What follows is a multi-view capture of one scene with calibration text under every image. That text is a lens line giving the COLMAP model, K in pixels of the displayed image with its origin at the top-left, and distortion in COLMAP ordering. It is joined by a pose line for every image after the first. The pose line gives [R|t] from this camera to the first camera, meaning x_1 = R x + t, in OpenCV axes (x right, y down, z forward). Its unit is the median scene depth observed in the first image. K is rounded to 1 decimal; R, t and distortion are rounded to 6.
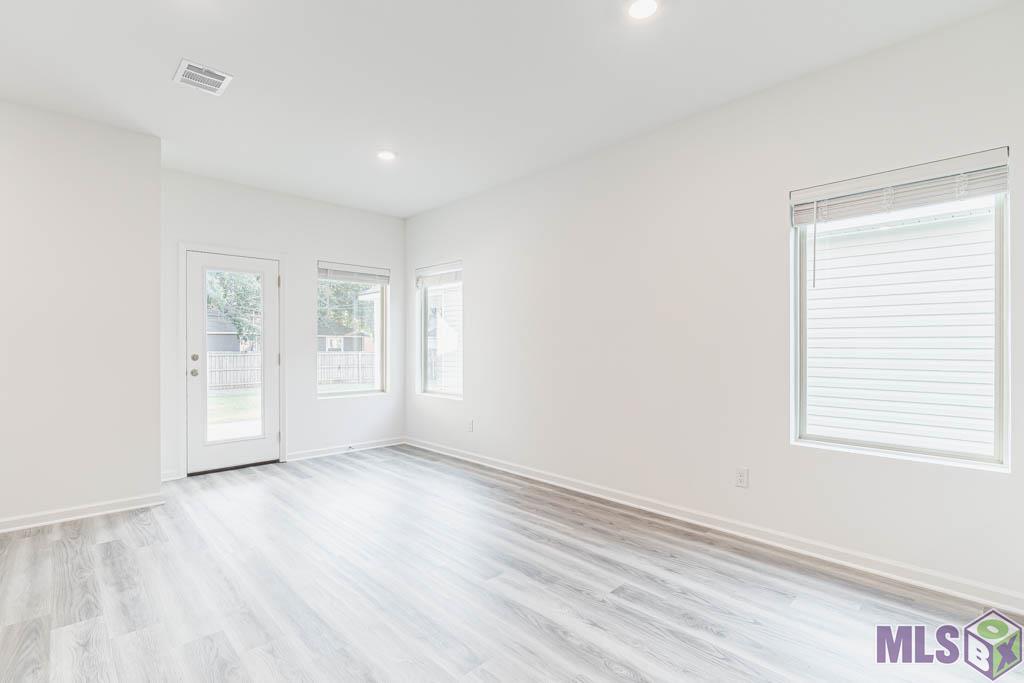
lens RADIAL K [[477.7, 0, 505.5], [0, 477.7, 345.4], [0, 0, 1]] dist [-0.005331, -0.000764]
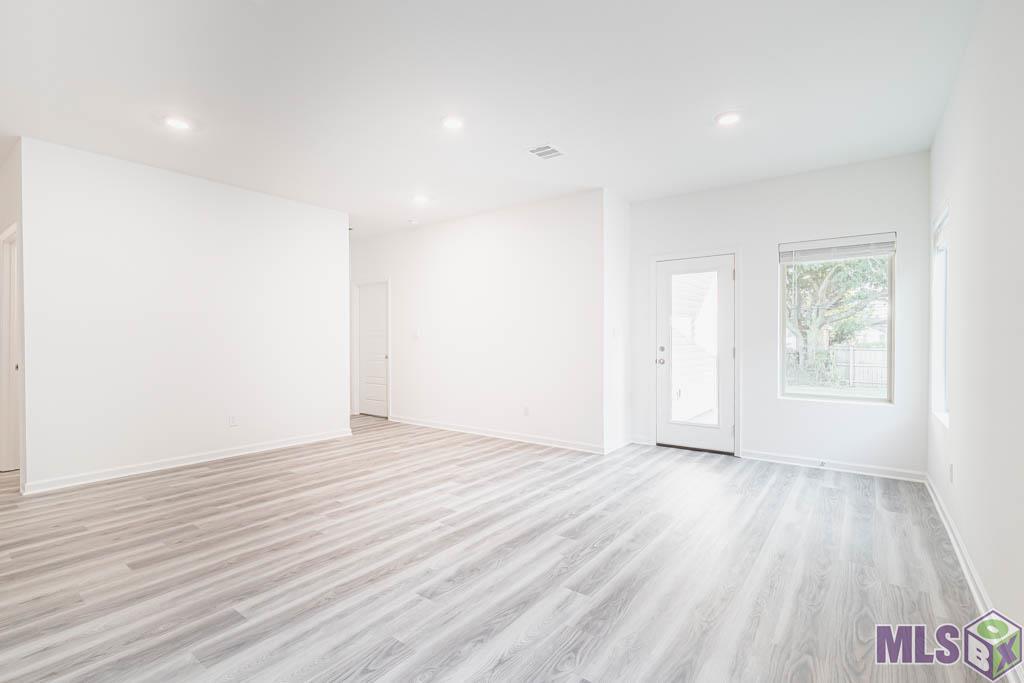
lens RADIAL K [[477.7, 0, 501.8], [0, 477.7, 344.8], [0, 0, 1]] dist [-0.005331, -0.000764]
pose [[0.158781, 0.011687, -0.987245, 0.488387], [0.002450, 0.999922, 0.012232, -0.000928], [0.987311, -0.004361, 0.158740, 0.408411]]
